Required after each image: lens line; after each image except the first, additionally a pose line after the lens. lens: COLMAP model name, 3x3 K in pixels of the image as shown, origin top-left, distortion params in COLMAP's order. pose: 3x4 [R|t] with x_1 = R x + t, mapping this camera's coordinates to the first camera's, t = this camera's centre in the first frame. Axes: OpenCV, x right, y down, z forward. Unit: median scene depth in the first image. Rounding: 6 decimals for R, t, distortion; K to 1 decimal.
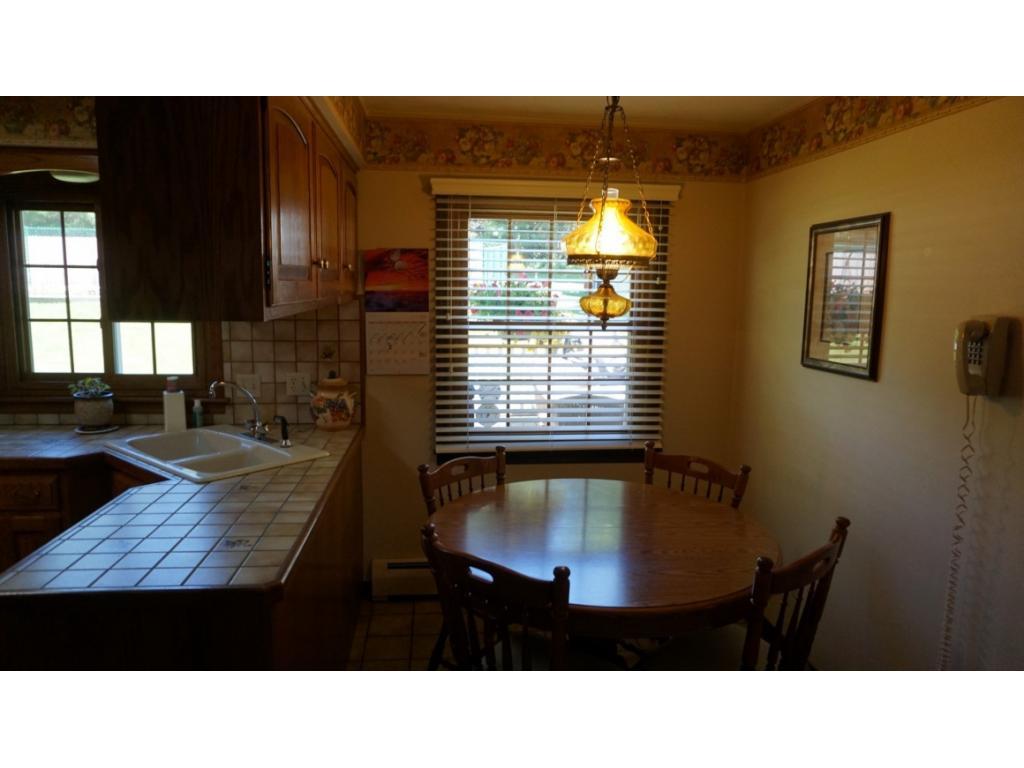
lens RADIAL K [[688.4, 0, 510.1], [0, 688.4, 382.9], [0, 0, 1]] dist [-0.012770, 0.006652]
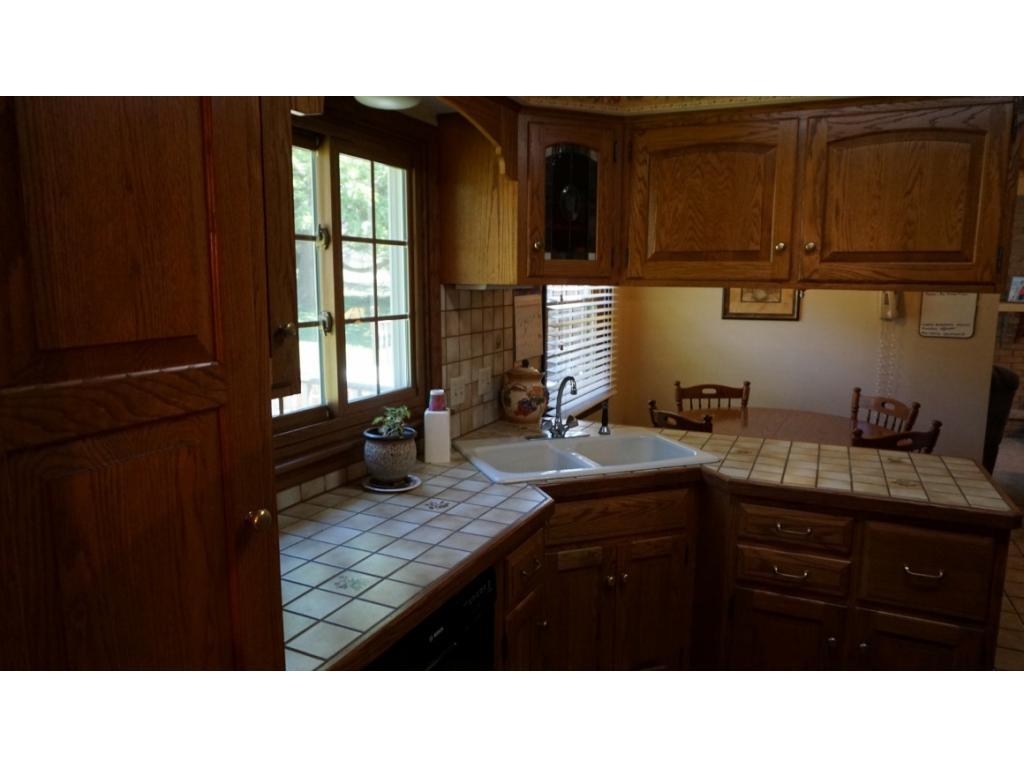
lens RADIAL K [[688.4, 0, 516.1], [0, 688.4, 380.6], [0, 0, 1]] dist [-0.012770, 0.006652]
pose [[0.510823, -0.139133, 0.848353, -1.078337], [0.120922, 0.988635, 0.089328, -0.075206], [-0.851139, 0.056954, 0.521841, 0.517356]]
